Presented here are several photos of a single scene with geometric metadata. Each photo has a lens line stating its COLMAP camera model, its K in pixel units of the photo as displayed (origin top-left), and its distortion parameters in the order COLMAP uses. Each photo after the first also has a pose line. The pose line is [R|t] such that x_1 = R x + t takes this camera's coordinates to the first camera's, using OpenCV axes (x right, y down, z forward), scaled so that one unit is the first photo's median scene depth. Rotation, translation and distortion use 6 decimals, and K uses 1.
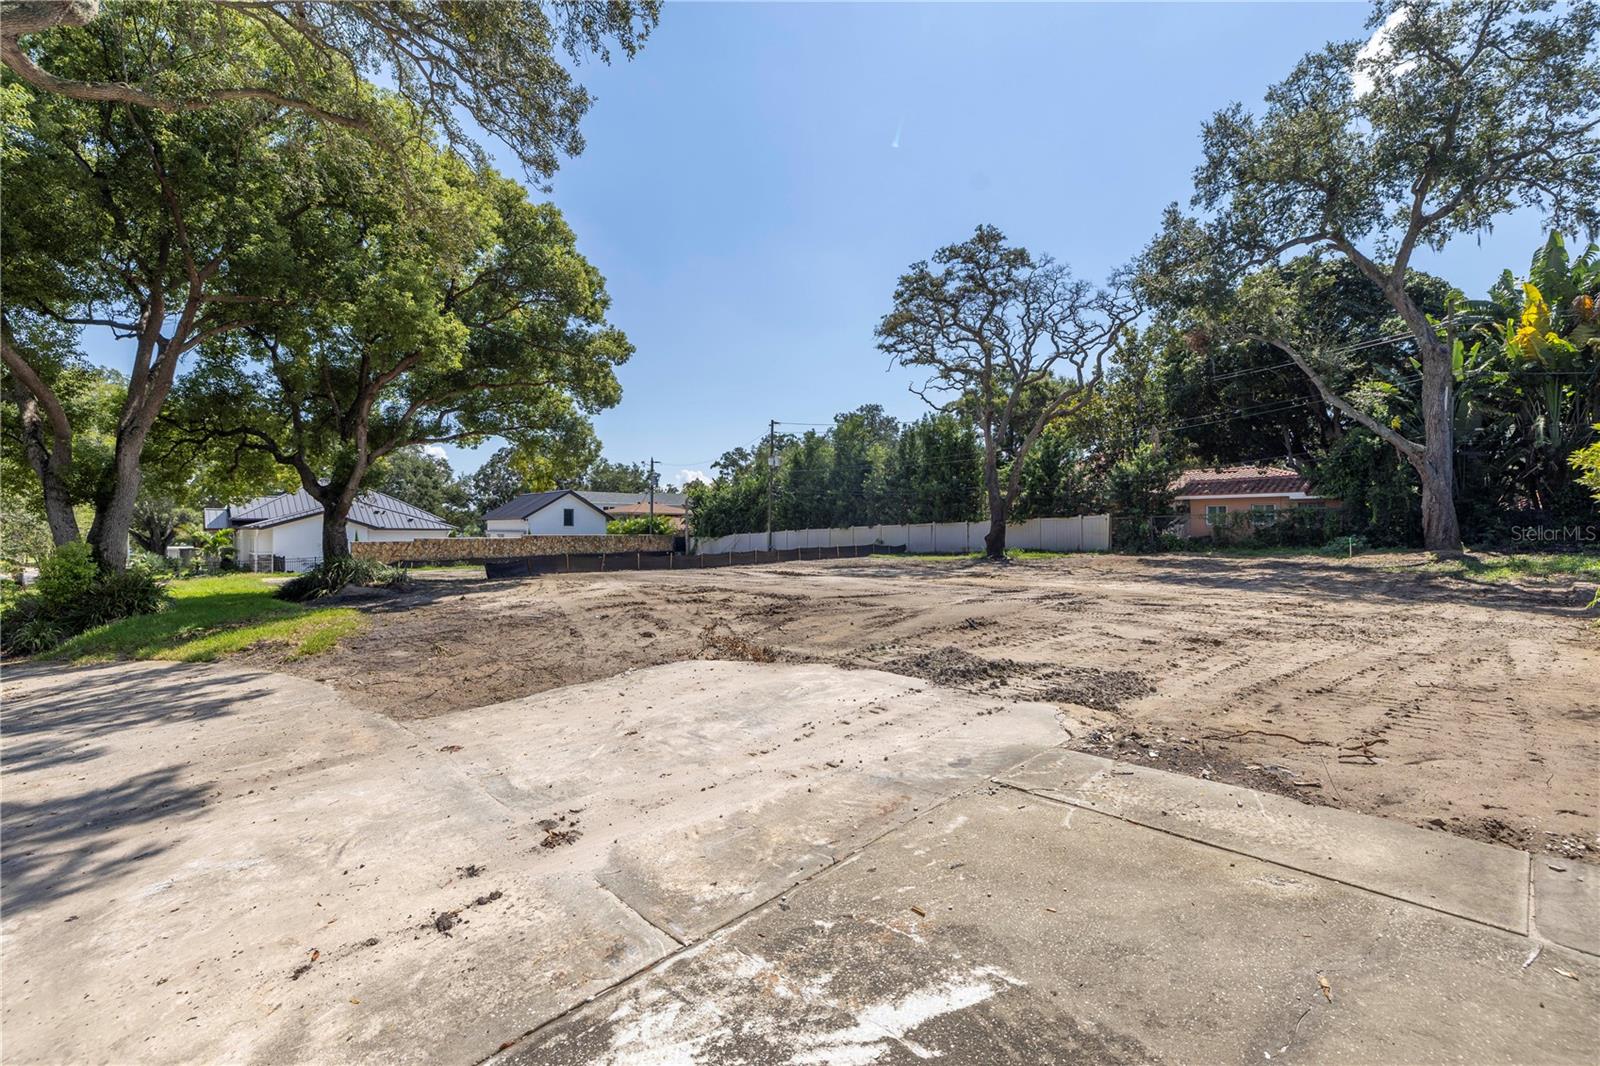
lens RADIAL K [[681.4, 0, 796.8], [0, 681.4, 535.6], [0, 0, 1]] dist [0.008036, -0.001831]
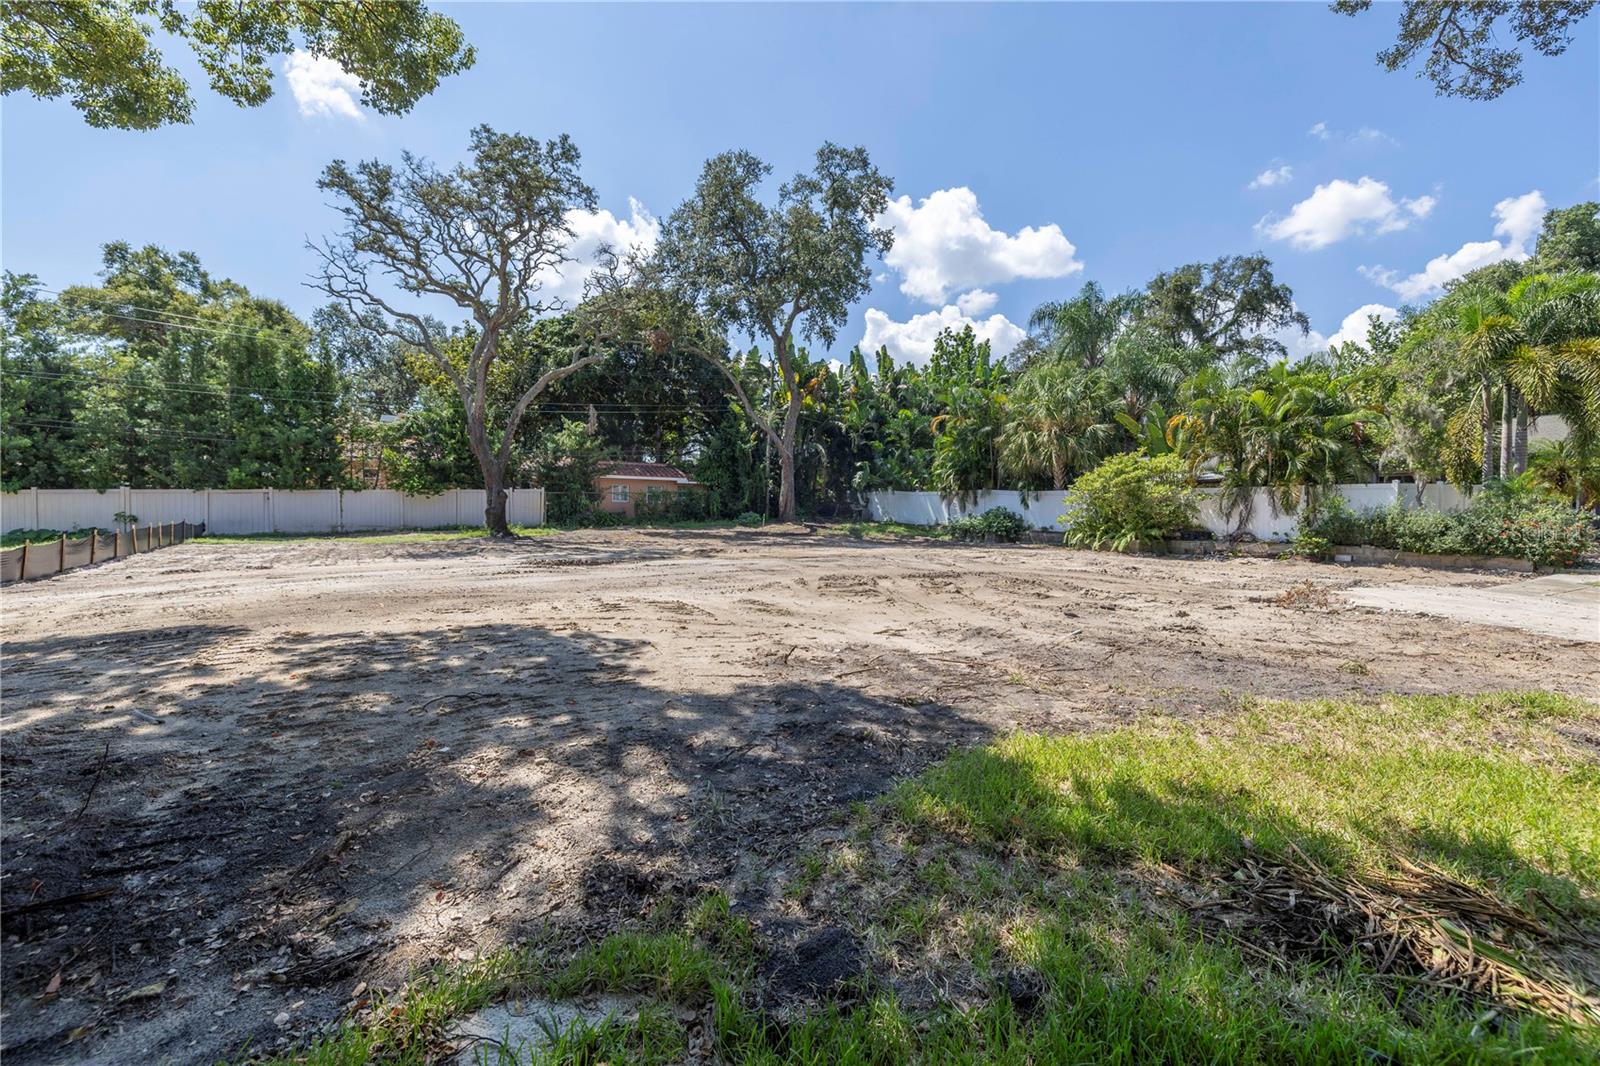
lens RADIAL K [[681.4, 0, 797.2], [0, 681.4, 532.3], [0, 0, 1]] dist [0.008036, -0.001831]
pose [[0.227085, -0.021661, 0.973634, -0.475569], [-0.005063, 0.999713, 0.023422, 0.007619], [-0.973862, -0.010248, 0.226911, 0.513701]]
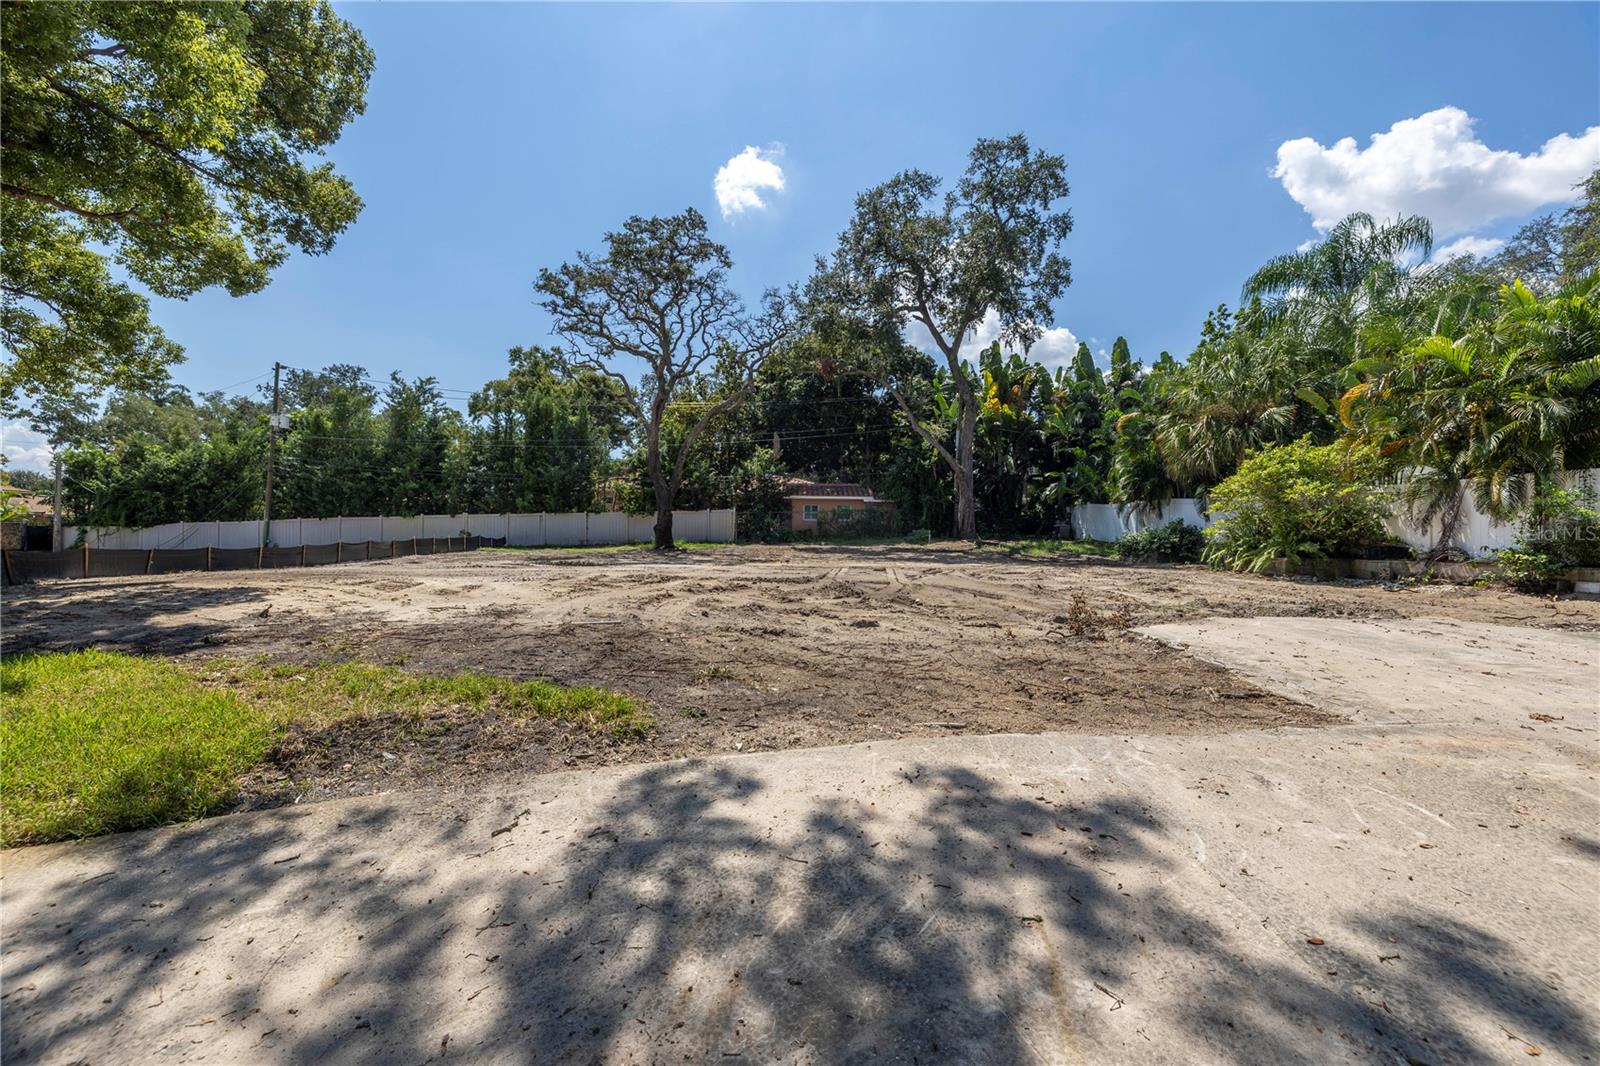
lens RADIAL K [[681.4, 0, 794.6], [0, 681.4, 532.5], [0, 0, 1]] dist [0.008036, -0.001831]
pose [[0.682713, 0.010803, 0.730606, -0.332502], [-0.005960, 0.999940, -0.009216, 0.019338], [-0.730662, 0.001938, 0.682737, 0.214325]]
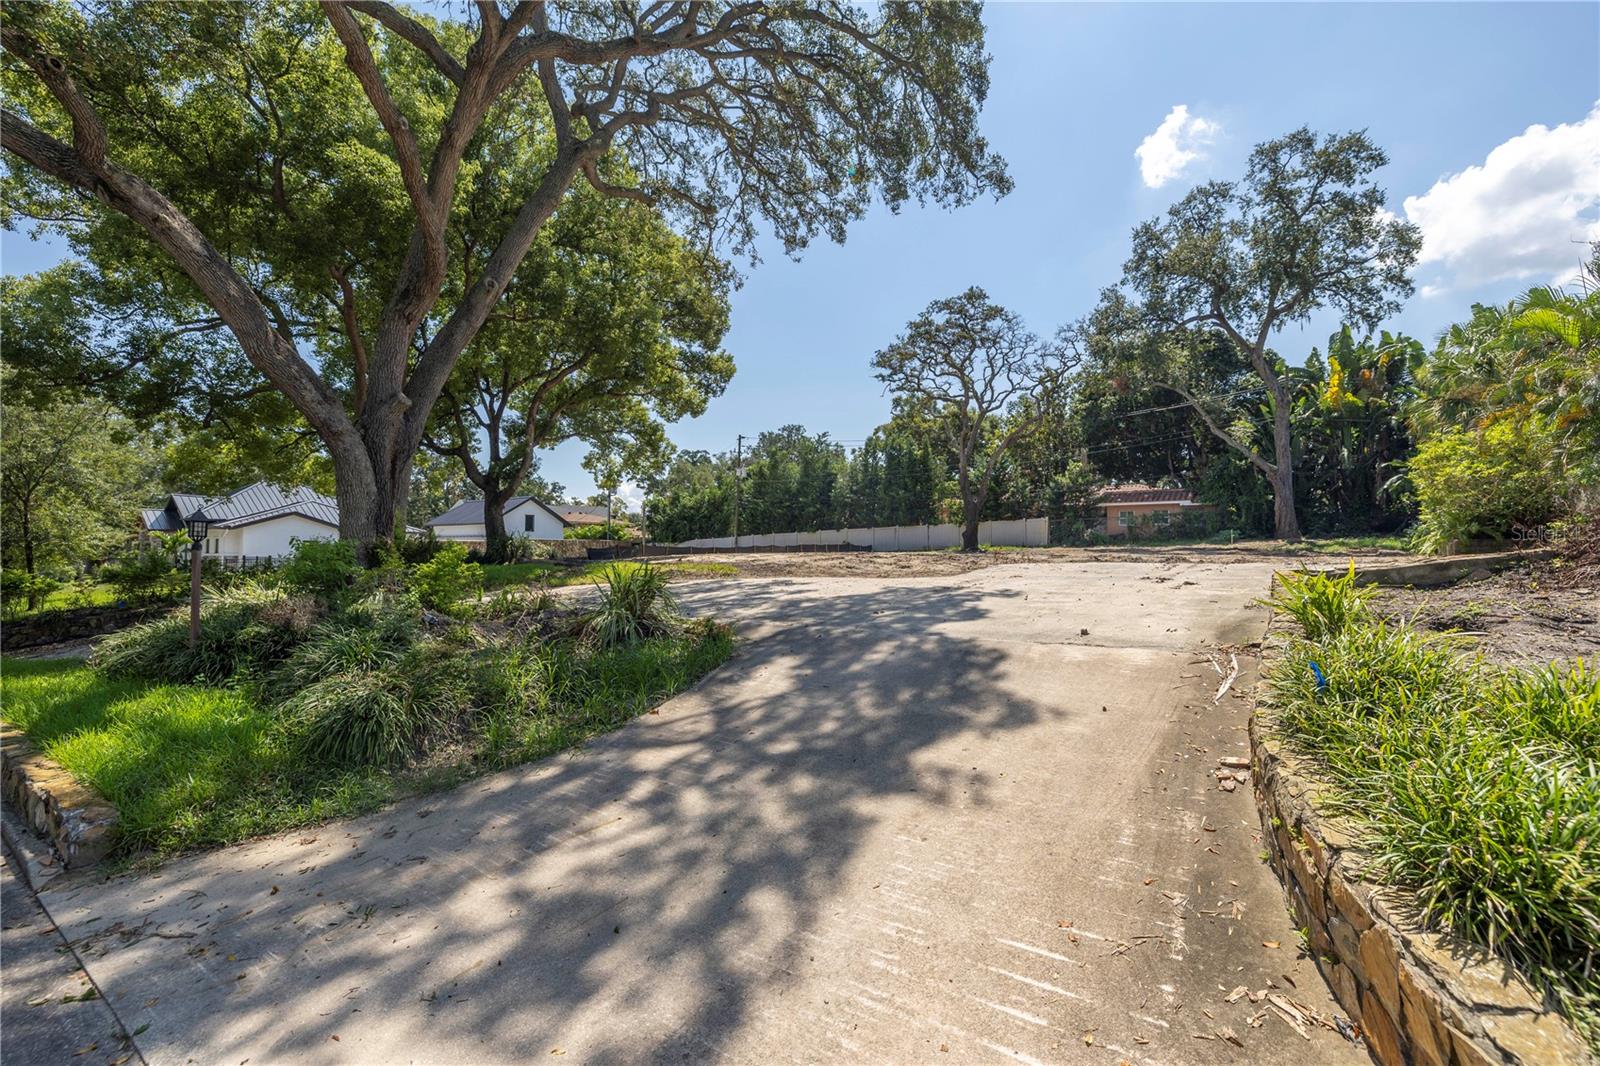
lens RADIAL K [[681.4, 0, 795.9], [0, 681.4, 541.1], [0, 0, 1]] dist [0.008036, -0.001831]
pose [[0.979364, 0.004005, 0.202063, -0.301259], [0.000507, 0.999752, -0.022275, 0.047681], [-0.202102, 0.021918, 0.979119, -0.166813]]
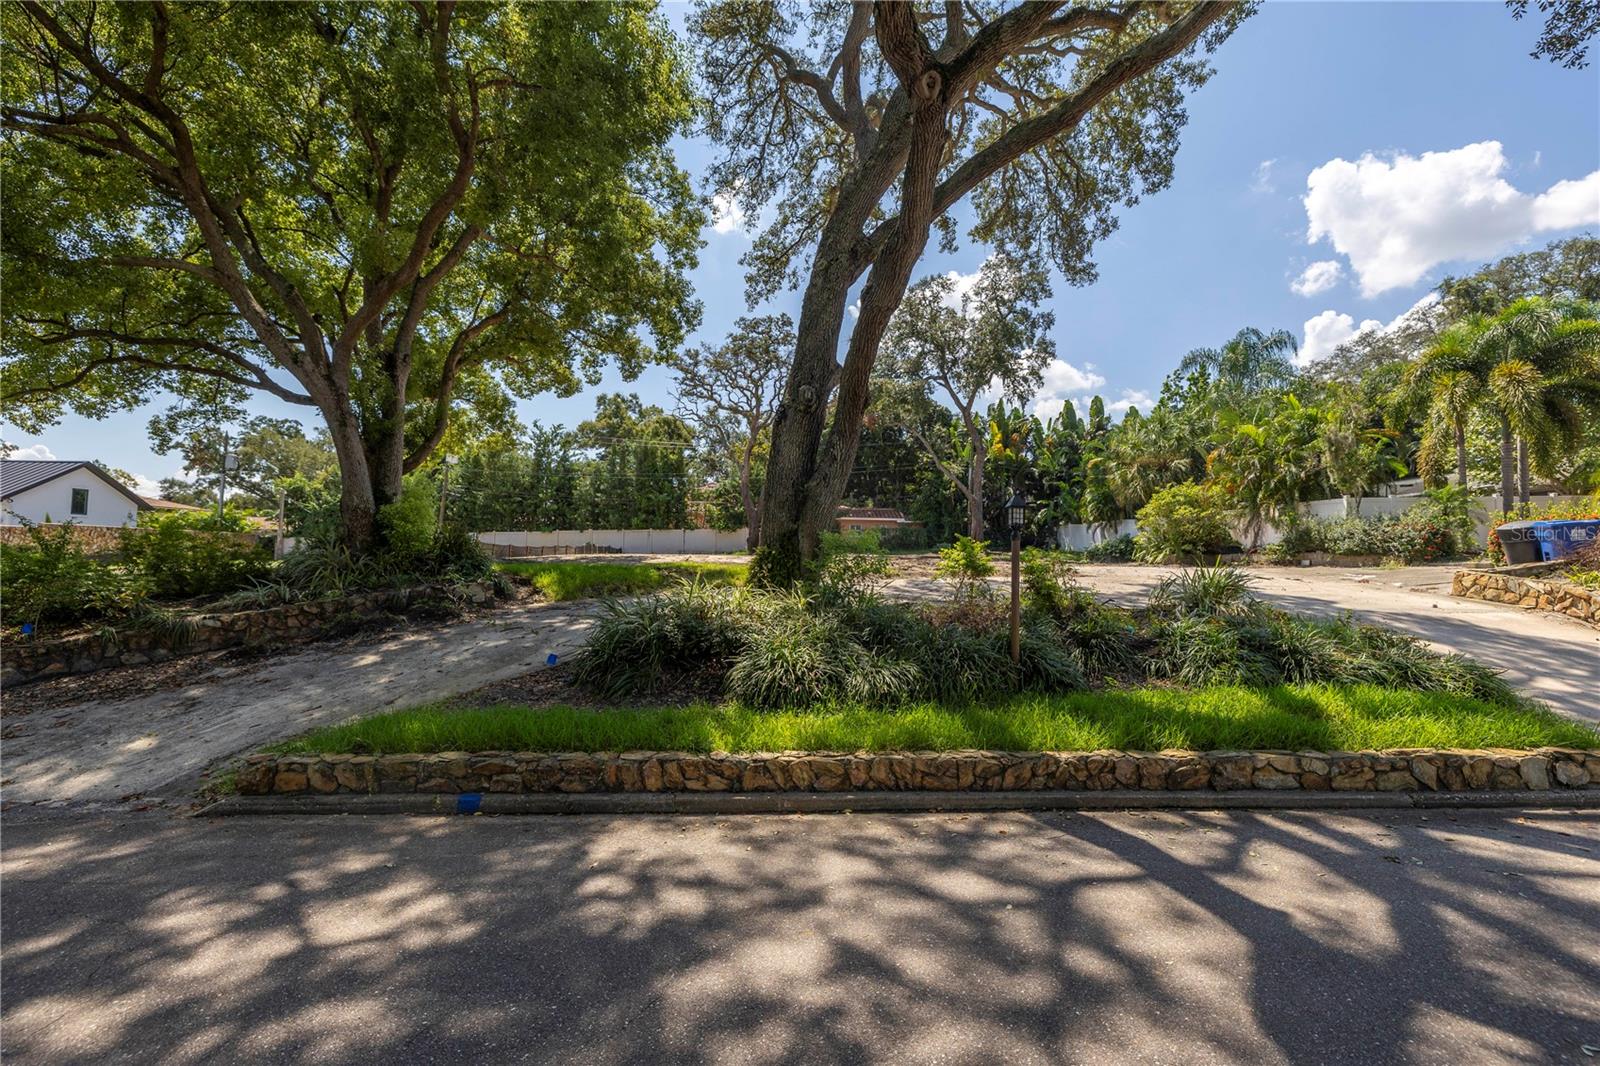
lens RADIAL K [[681.4, 0, 798.5], [0, 681.4, 534.9], [0, 0, 1]] dist [0.008036, -0.001831]
pose [[0.684298, 0.039564, 0.728129, -0.684208], [-0.012012, 0.999003, -0.042994, 0.054733], [-0.729104, 0.020674, 0.684091, 0.034348]]
